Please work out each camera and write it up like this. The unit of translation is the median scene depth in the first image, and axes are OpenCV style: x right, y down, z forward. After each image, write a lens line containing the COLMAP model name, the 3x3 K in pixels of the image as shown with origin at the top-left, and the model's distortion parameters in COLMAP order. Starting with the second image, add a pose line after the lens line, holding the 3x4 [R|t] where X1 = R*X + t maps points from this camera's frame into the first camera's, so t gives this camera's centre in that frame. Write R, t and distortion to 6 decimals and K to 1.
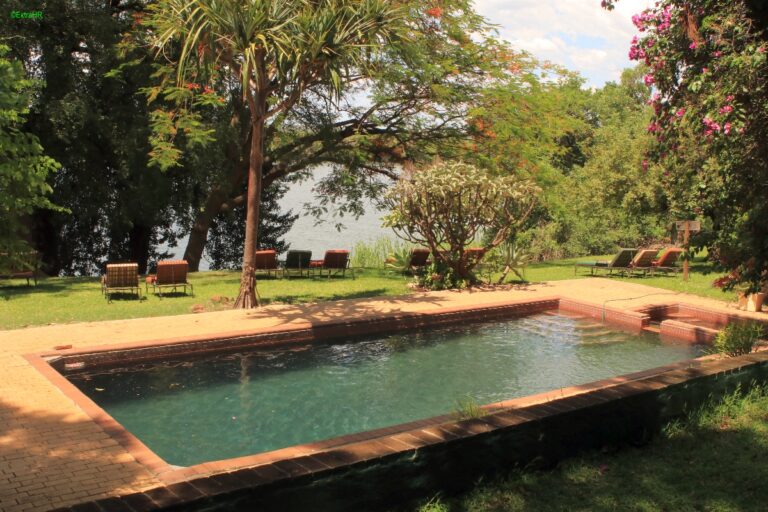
lens RADIAL K [[857.4, 0, 384.2], [0, 857.4, 256.5], [0, 0, 1]] dist [-0.091012, 0.000000]
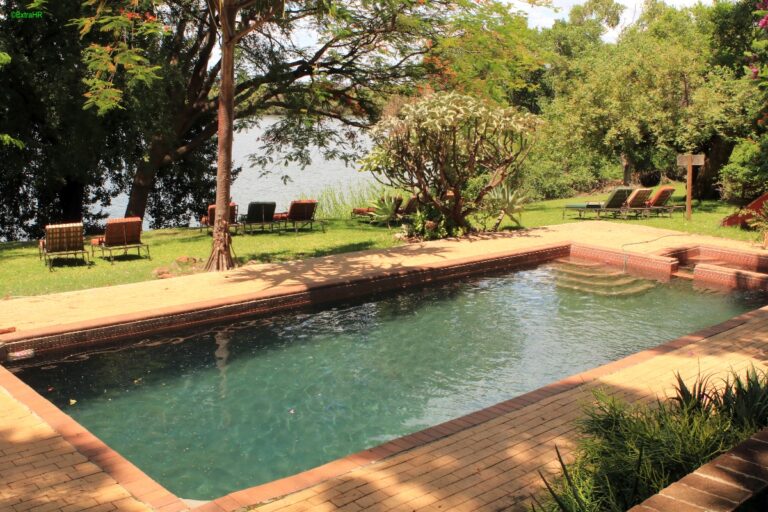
lens RADIAL K [[857.4, 0, 396.1], [0, 857.4, 273.7], [0, 0, 1]] dist [-0.091012, 0.000000]
pose [[0.995020, -0.041870, 0.090457, -0.044230], [0.034929, 0.996419, 0.076999, 0.003715], [-0.093357, -0.073456, 0.992919, 0.100771]]
